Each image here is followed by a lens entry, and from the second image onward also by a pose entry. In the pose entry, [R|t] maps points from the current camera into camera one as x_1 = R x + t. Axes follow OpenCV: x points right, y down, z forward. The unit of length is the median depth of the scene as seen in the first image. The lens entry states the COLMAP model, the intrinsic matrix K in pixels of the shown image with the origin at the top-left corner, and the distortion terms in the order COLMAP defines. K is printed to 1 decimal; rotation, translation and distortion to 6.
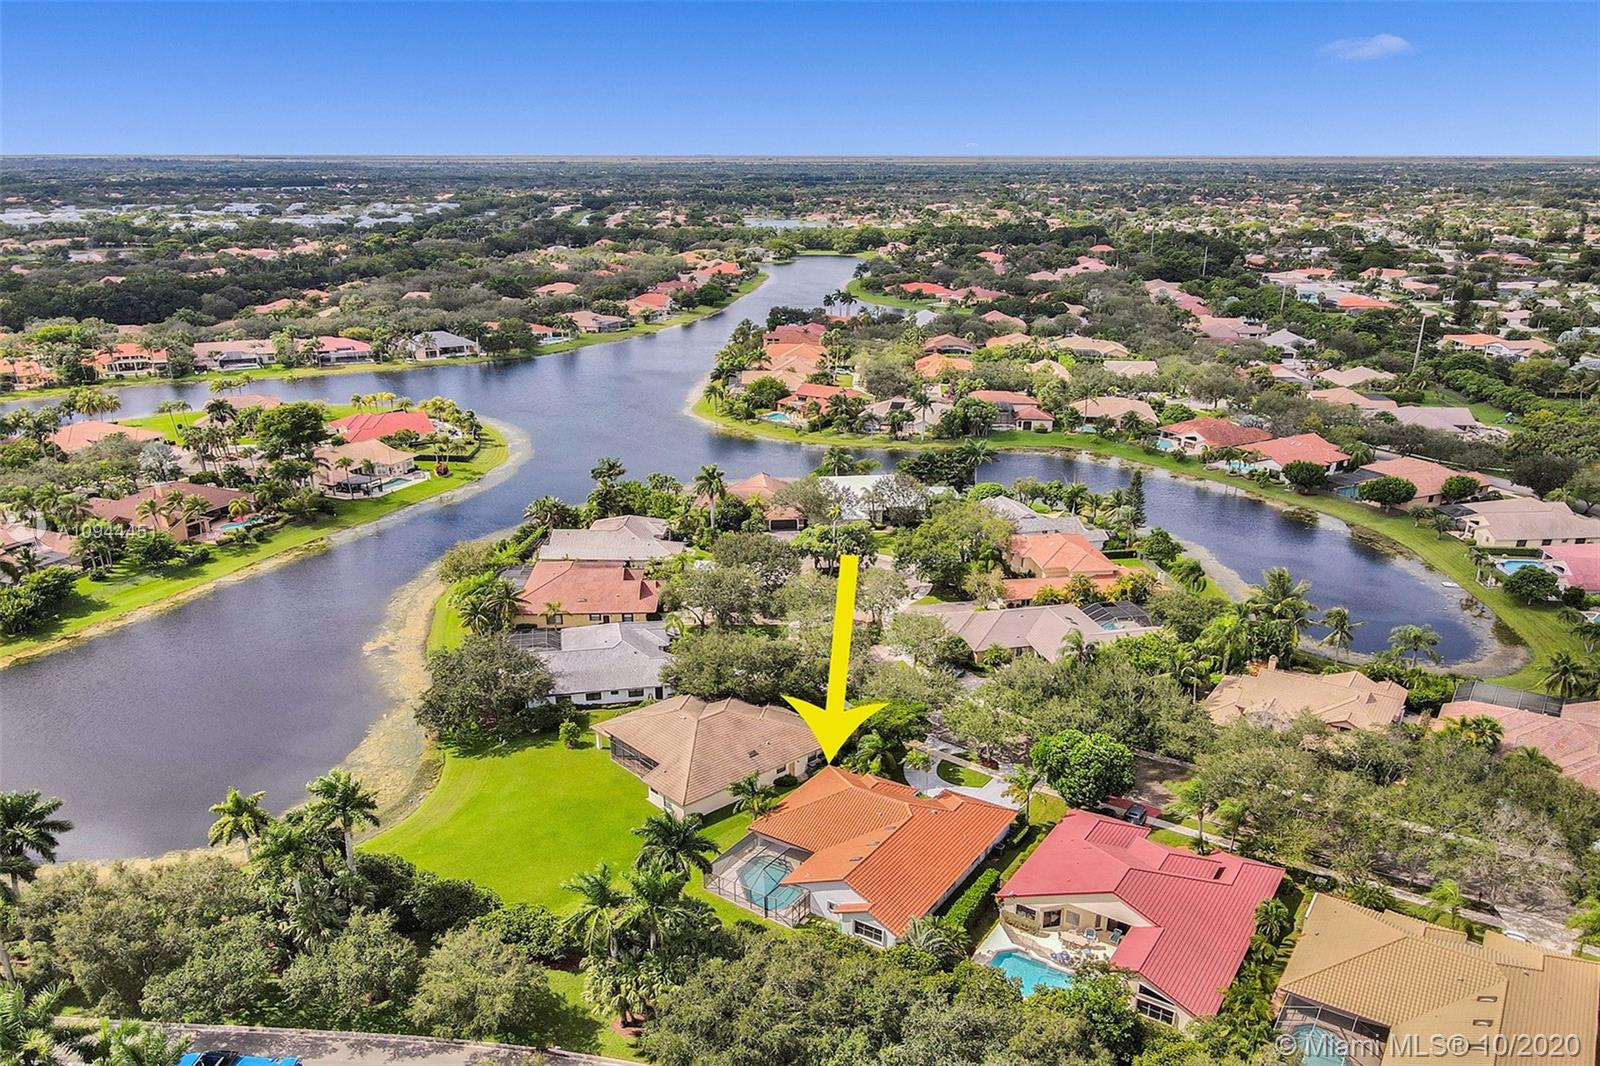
lens RADIAL K [[1206.9, 0, 800.0], [0, 1206.9, 533.0], [0, 0, 1]] dist [0.005410, 0.014535]
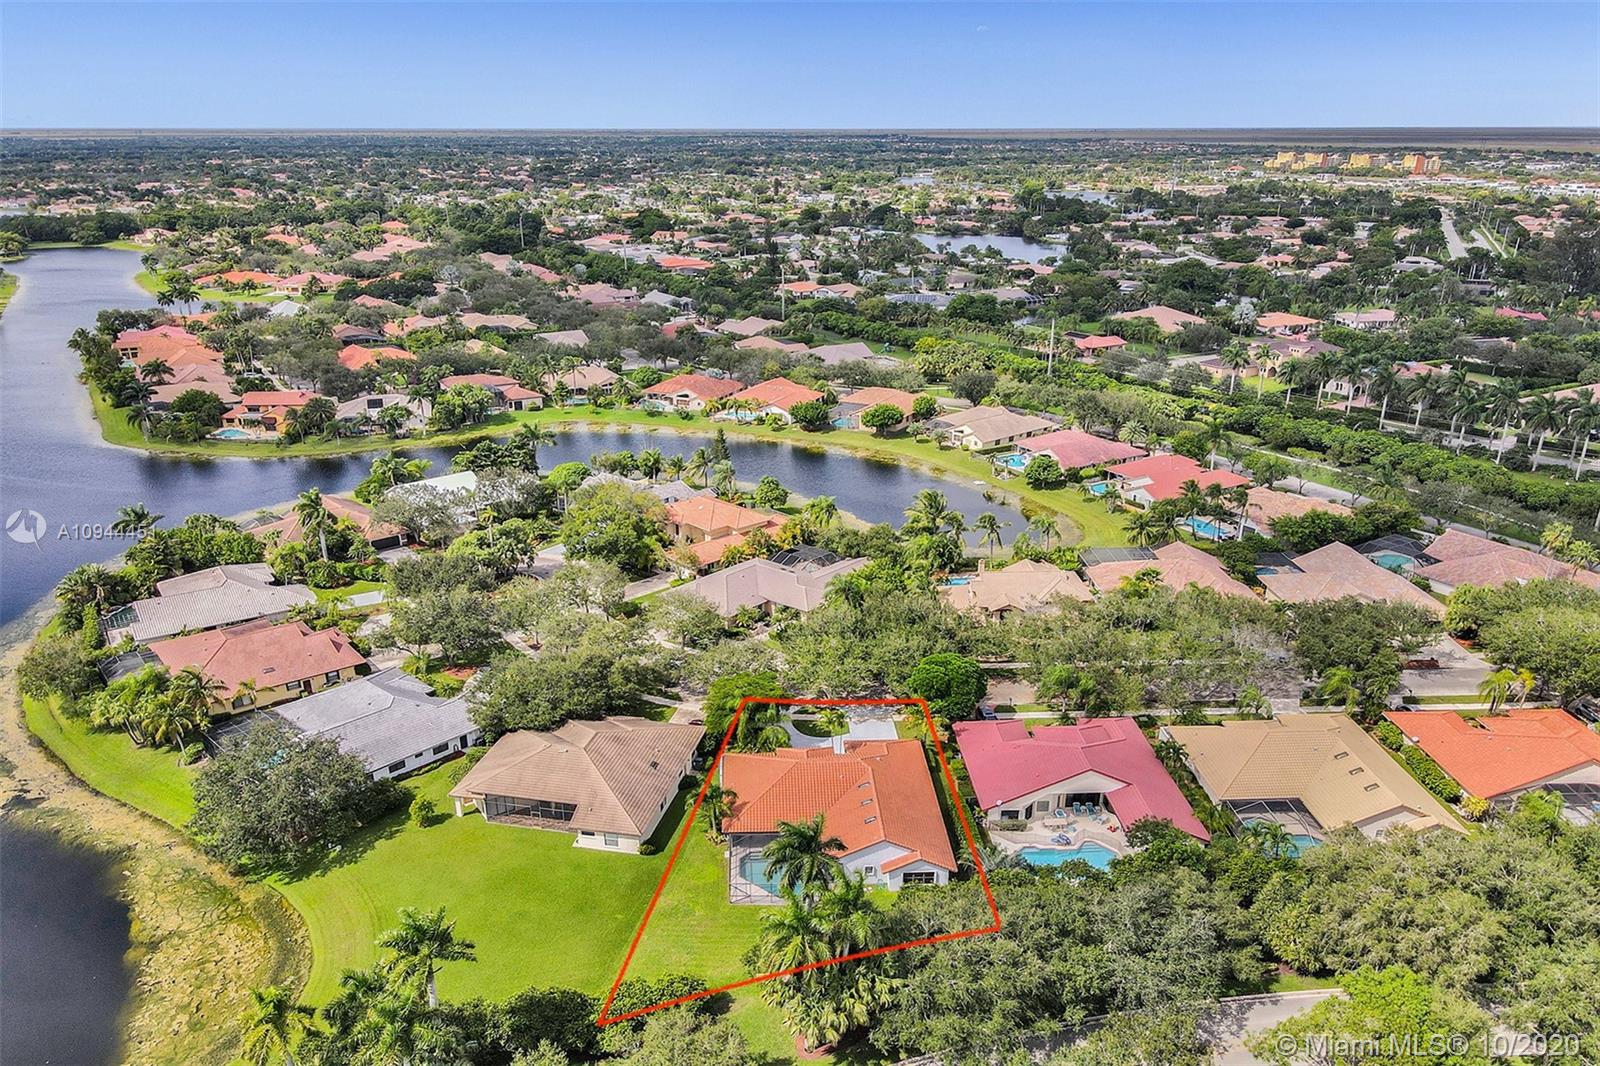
lens RADIAL K [[1206.9, 0, 800.0], [0, 1206.9, 533.0], [0, 0, 1]] dist [0.005410, 0.014535]
pose [[0.813636, -0.189127, 0.549753, -0.191224], [0.177586, 0.981262, 0.074749, -0.020691], [-0.553589, 0.036810, 0.831976, 0.062688]]
